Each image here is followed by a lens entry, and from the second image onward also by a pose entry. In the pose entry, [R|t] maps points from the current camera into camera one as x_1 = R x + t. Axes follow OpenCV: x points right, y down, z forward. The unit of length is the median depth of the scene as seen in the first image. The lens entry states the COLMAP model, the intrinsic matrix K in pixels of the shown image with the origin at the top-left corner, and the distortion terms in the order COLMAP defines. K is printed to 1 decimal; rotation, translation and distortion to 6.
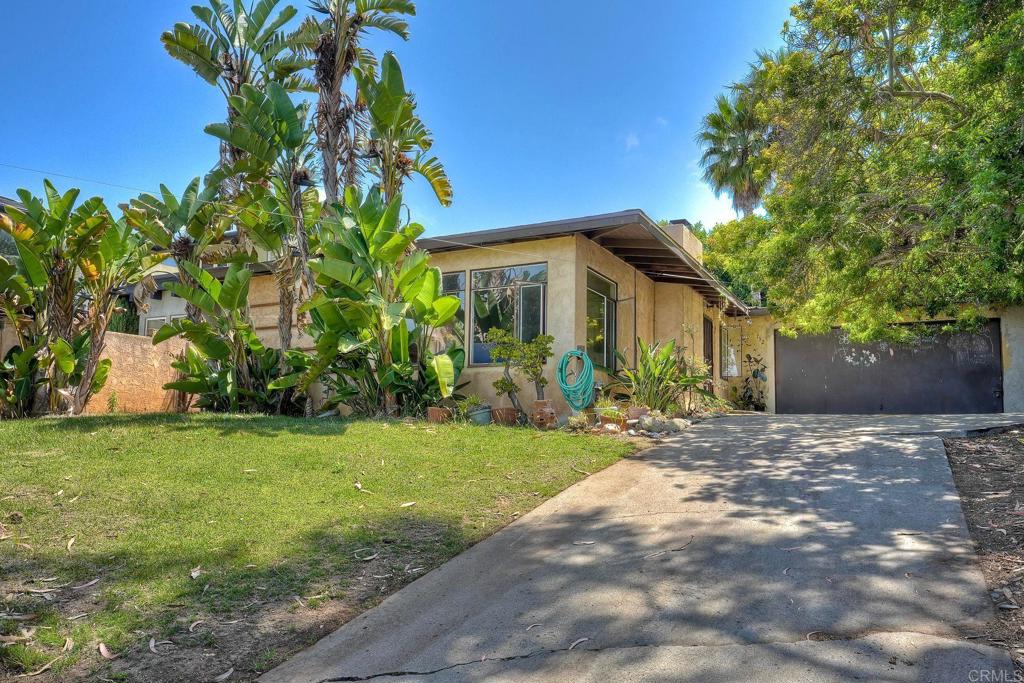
lens RADIAL K [[684.5, 0, 533.3], [0, 684.5, 352.3], [0, 0, 1]] dist [0.001092, -0.001442]
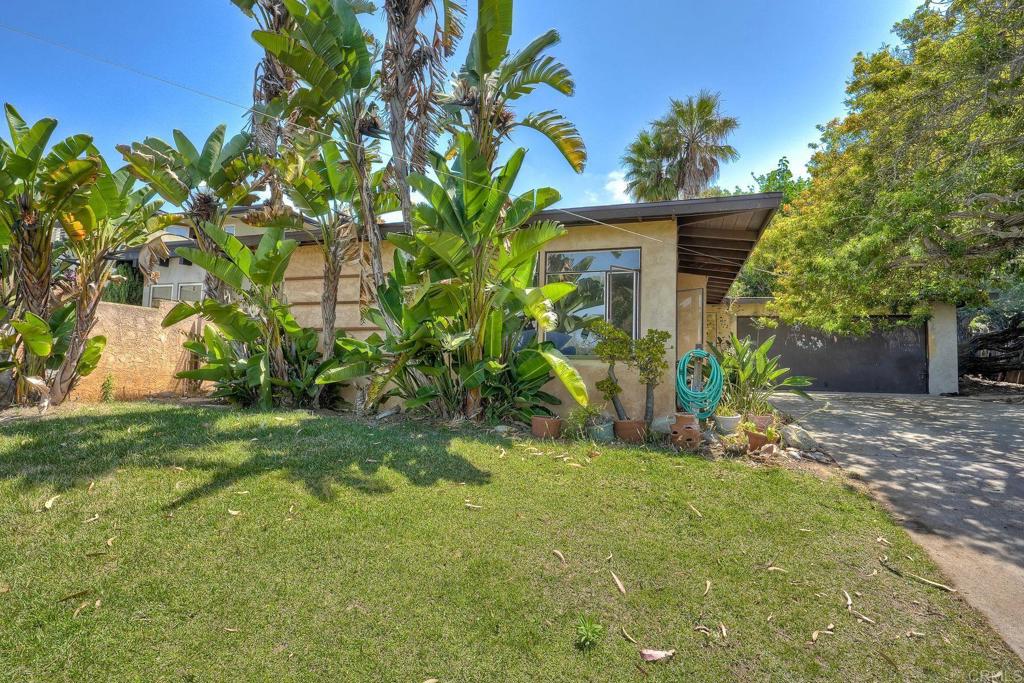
lens RADIAL K [[473.6, 0, 529.3], [0, 473.6, 327.9], [0, 0, 1]] dist [-0.011657, 0.006720]
pose [[0.986155, 0.026362, 0.163719, -0.210313], [-0.030703, 0.999239, 0.024037, -0.032668], [-0.162961, -0.028731, 0.986214, 0.366155]]
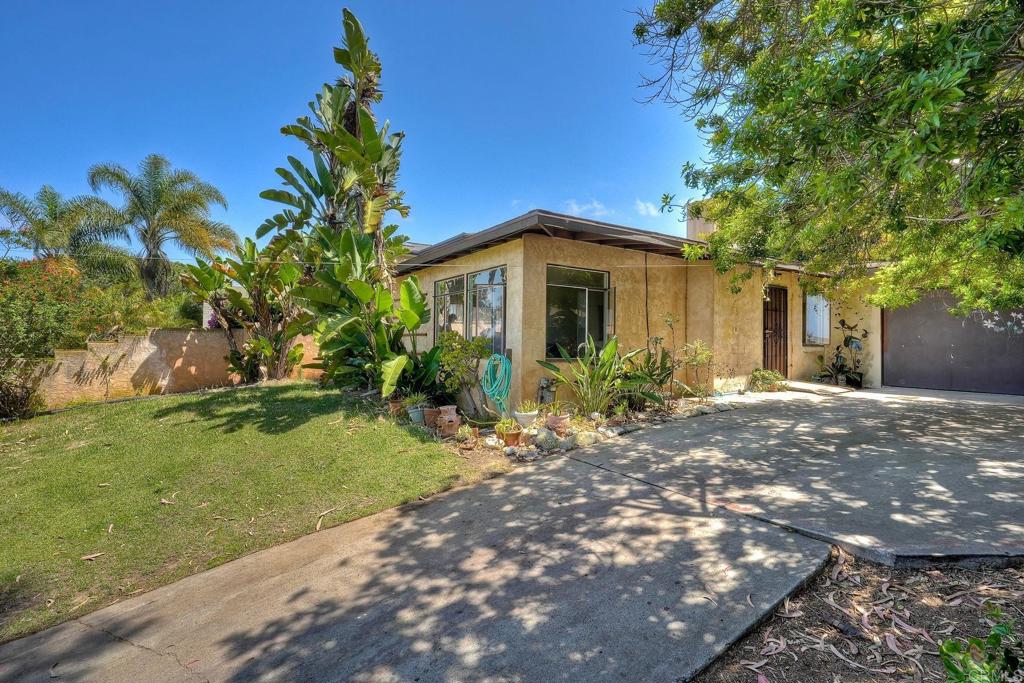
lens RADIAL K [[473.6, 0, 529.3], [0, 473.6, 327.9], [0, 0, 1]] dist [-0.011657, 0.006720]
pose [[0.861425, -0.015069, -0.507661, 0.393248], [0.054075, 0.996599, 0.062174, -0.071171], [0.504997, -0.081010, 0.859311, 0.346722]]
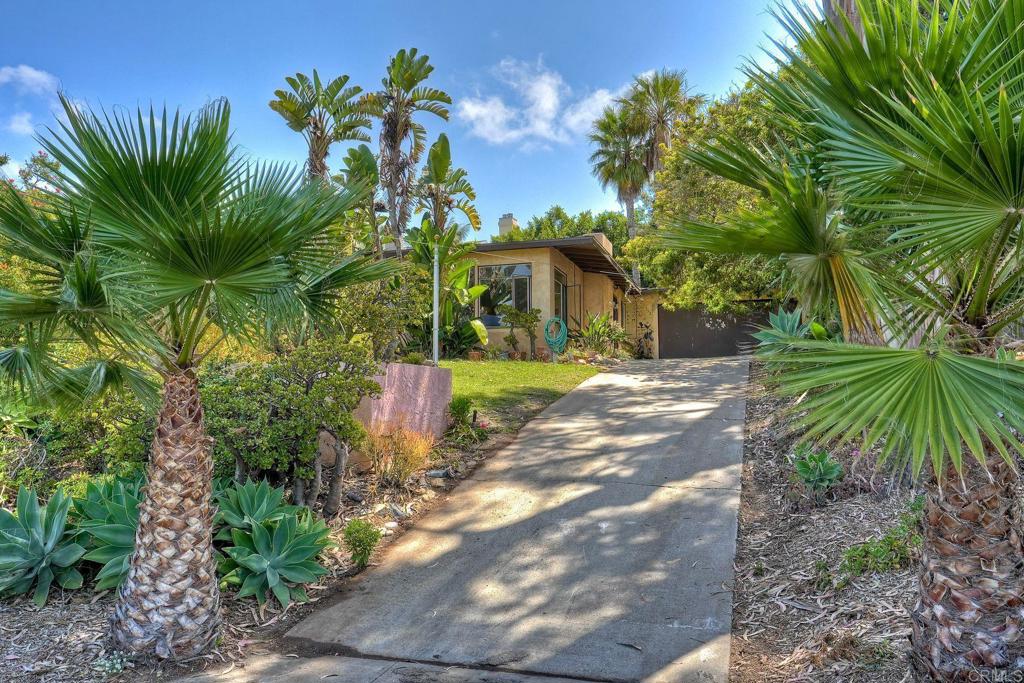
lens RADIAL K [[738.8, 0, 544.2], [0, 738.8, 321.5], [0, 0, 1]] dist [0.050355, -0.000059]
pose [[0.977339, -0.000818, 0.211677, -0.292108], [0.001722, 0.999990, -0.004089, 0.011028], [-0.211672, 0.004360, 0.977331, -0.641118]]
